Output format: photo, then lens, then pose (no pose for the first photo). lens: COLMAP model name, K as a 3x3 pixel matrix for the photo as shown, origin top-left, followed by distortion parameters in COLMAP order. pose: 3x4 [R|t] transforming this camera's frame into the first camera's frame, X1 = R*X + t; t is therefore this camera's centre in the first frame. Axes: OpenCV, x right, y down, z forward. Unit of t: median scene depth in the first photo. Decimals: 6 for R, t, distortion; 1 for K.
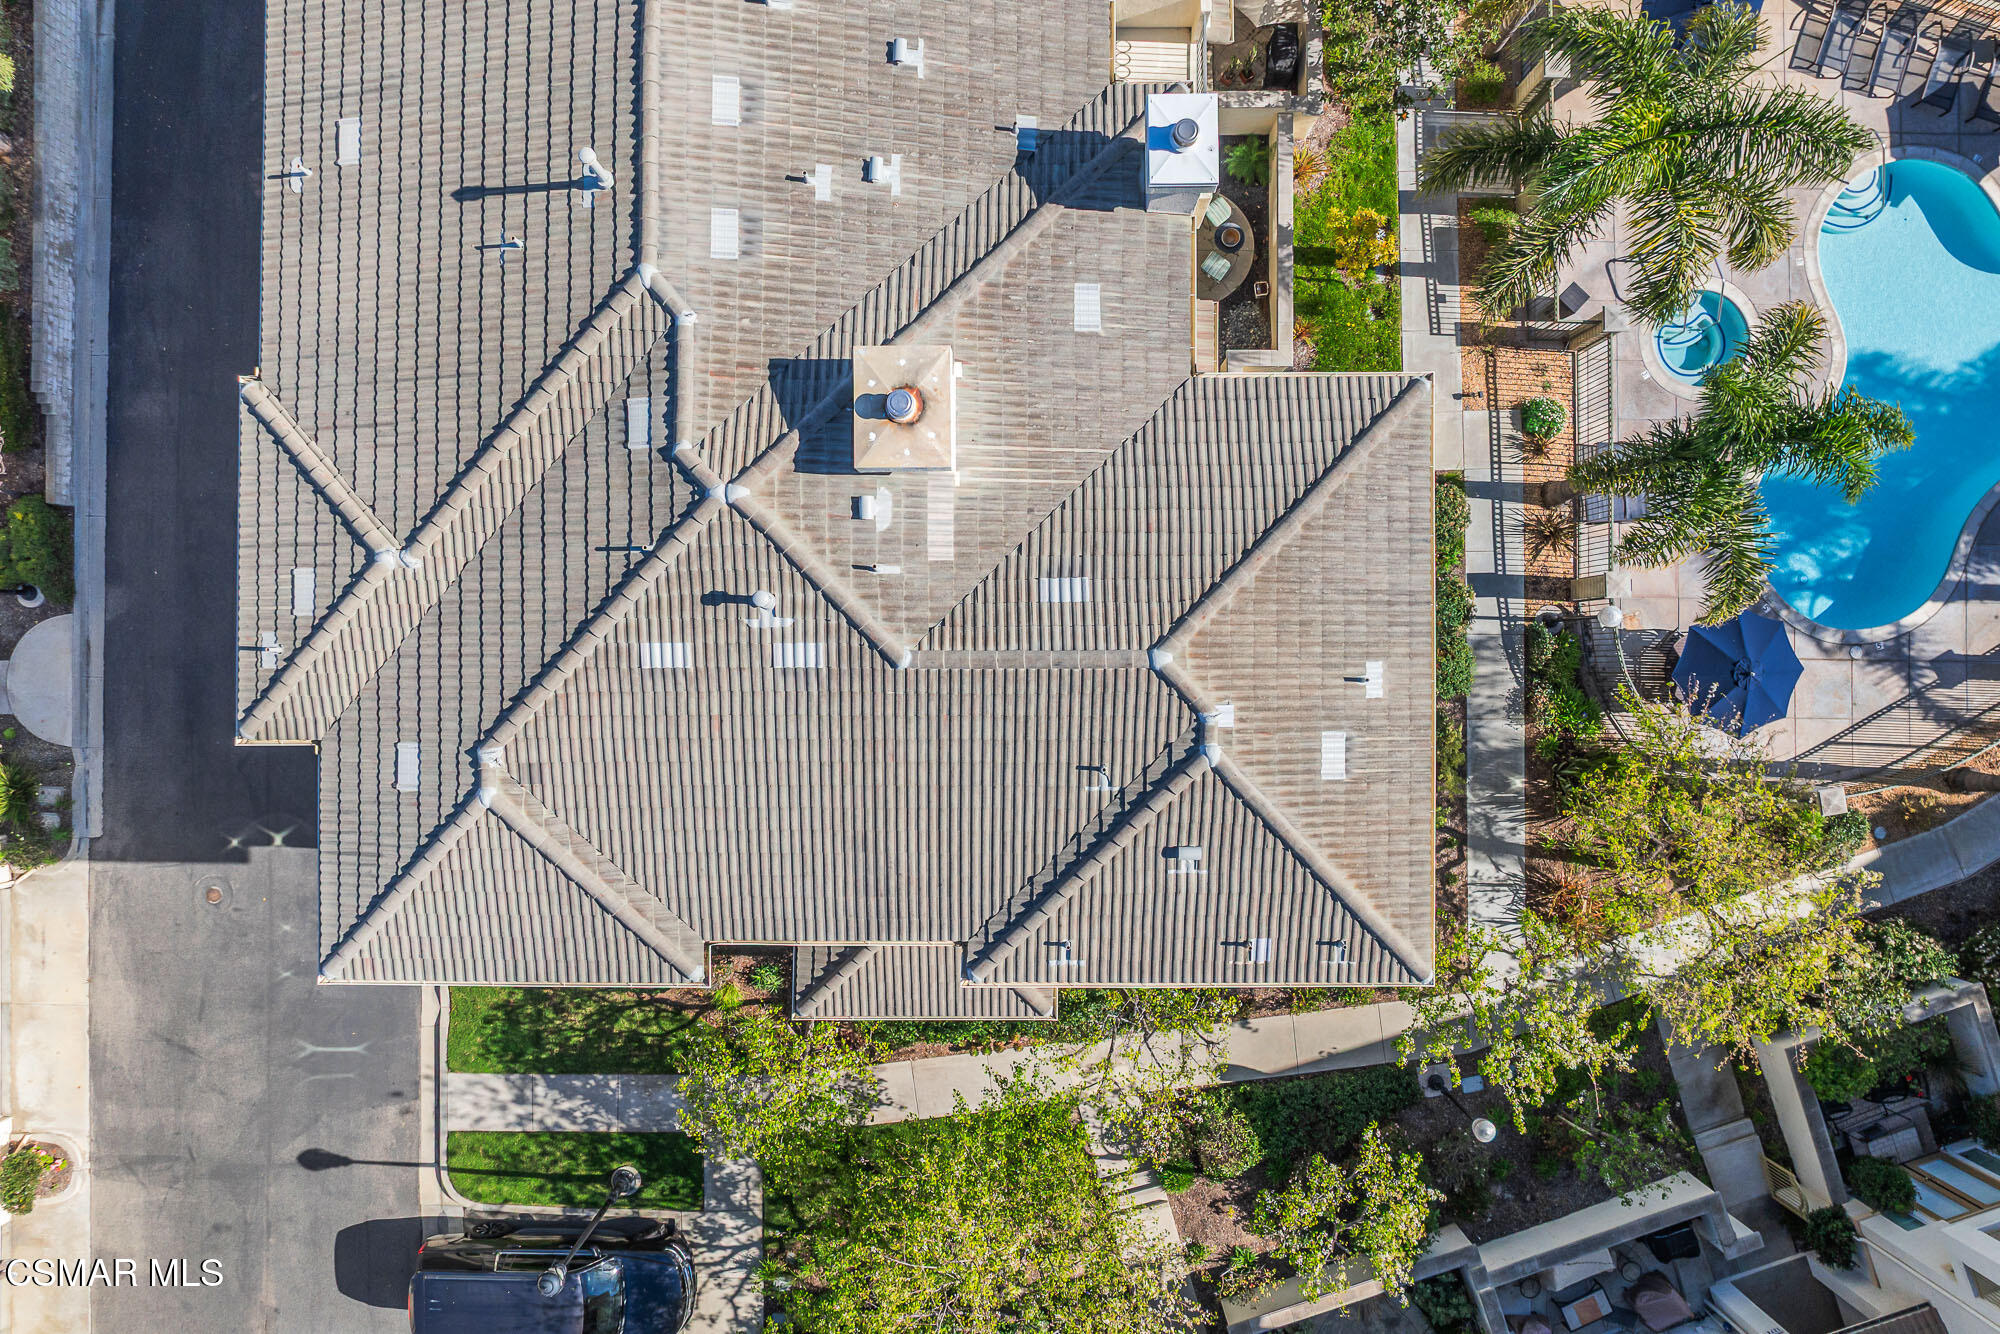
lens RADIAL K [[1412.5, 0, 1004.4], [0, 1412.5, 659.9], [0, 0, 1]] dist [-0.036787, -0.001633]
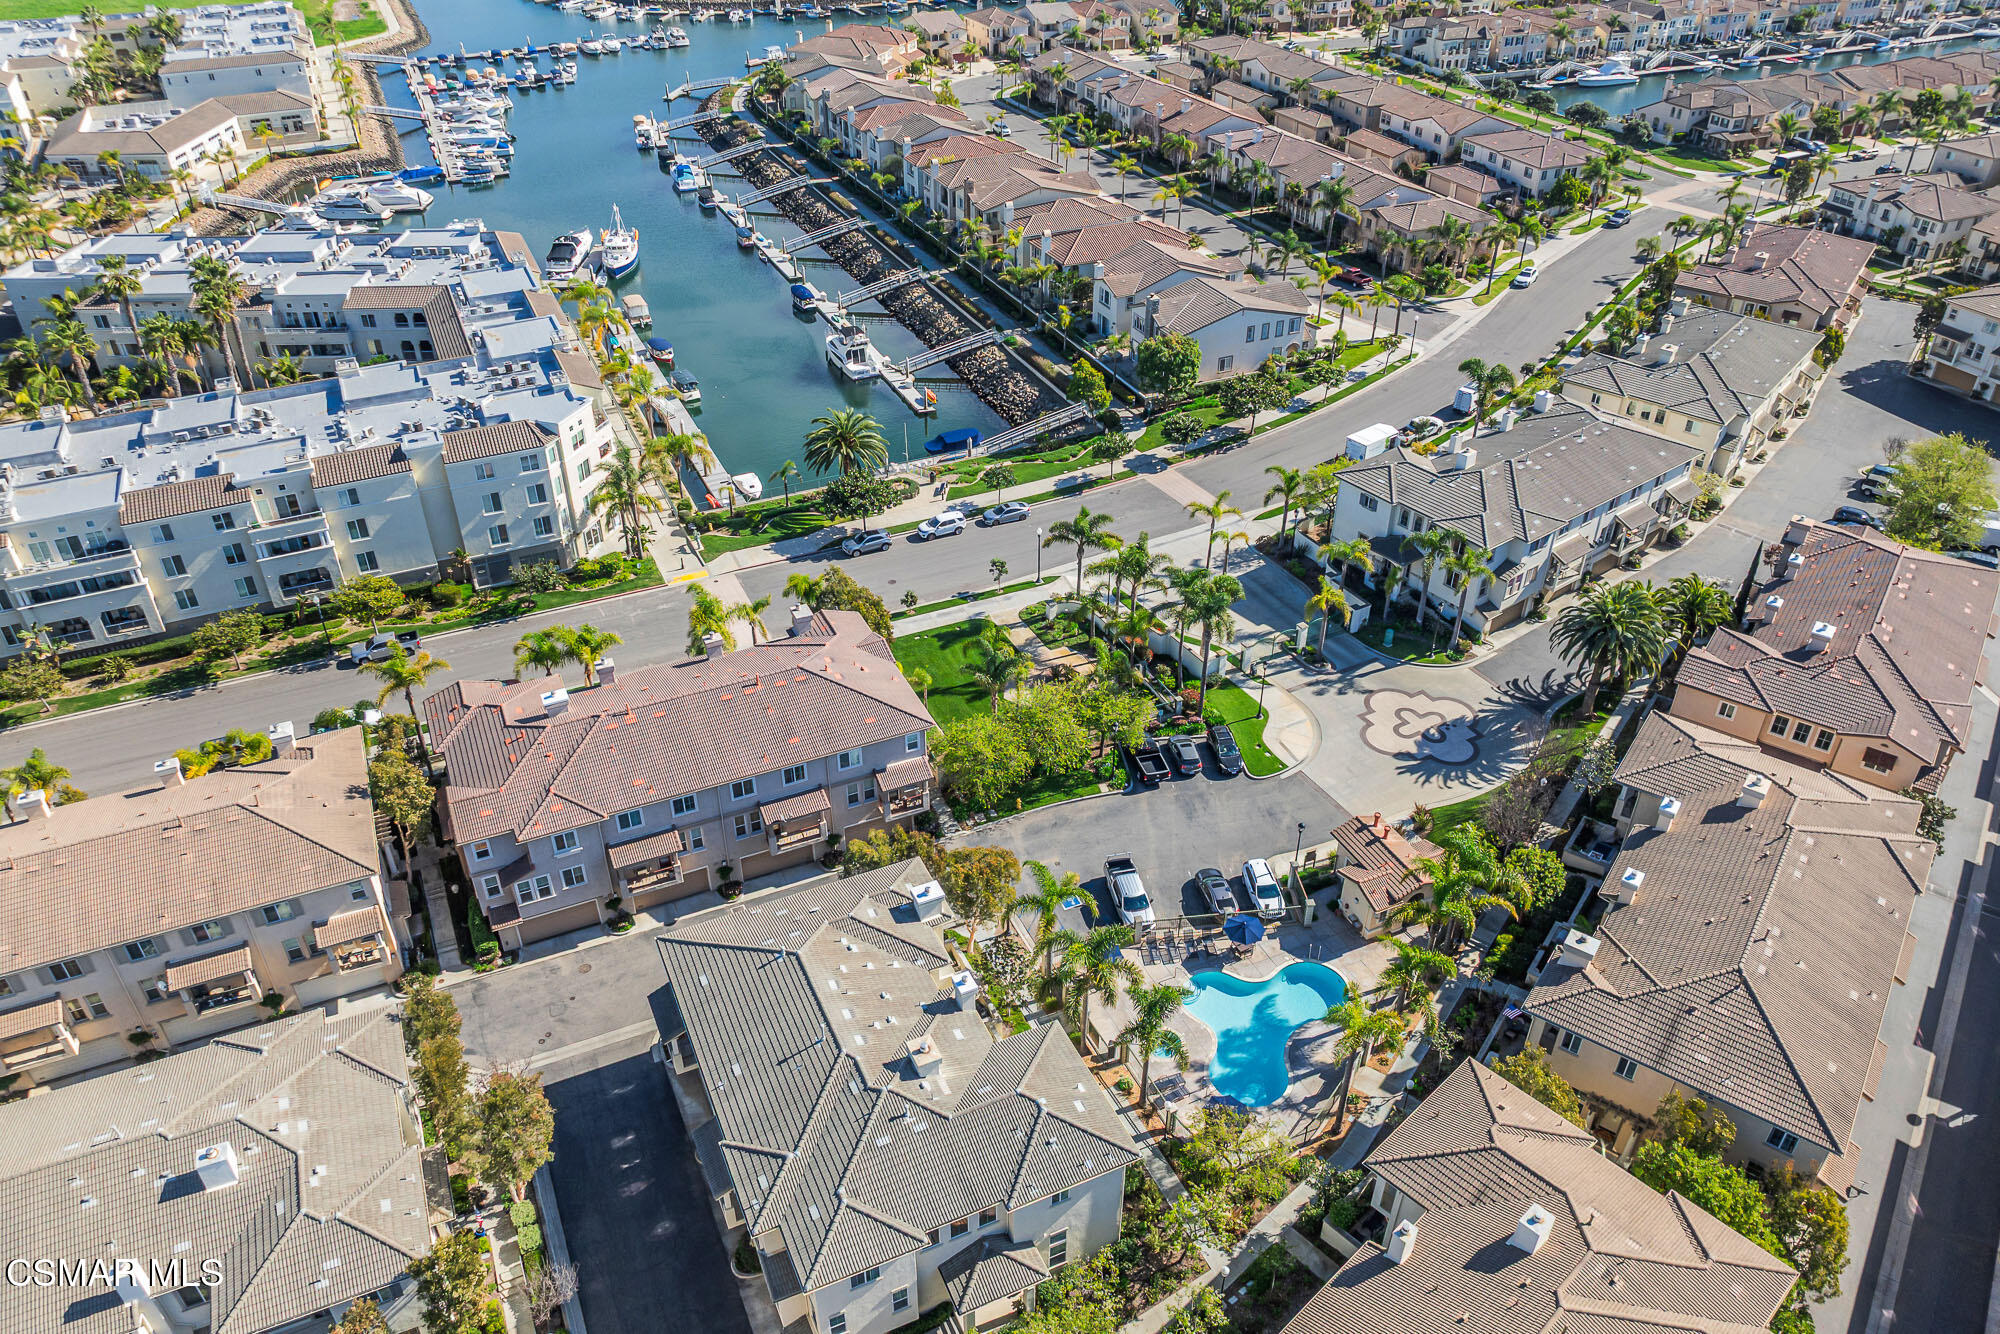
lens RADIAL K [[1412.5, 0, 1004.4], [0, 1412.5, 659.9], [0, 0, 1]] dist [-0.036787, -0.001633]
pose [[0.909041, -0.237799, 0.342194, -0.797787], [0.416707, 0.519537, -0.745947, 1.890119], [-0.000397, 0.820690, 0.571373, -1.734134]]
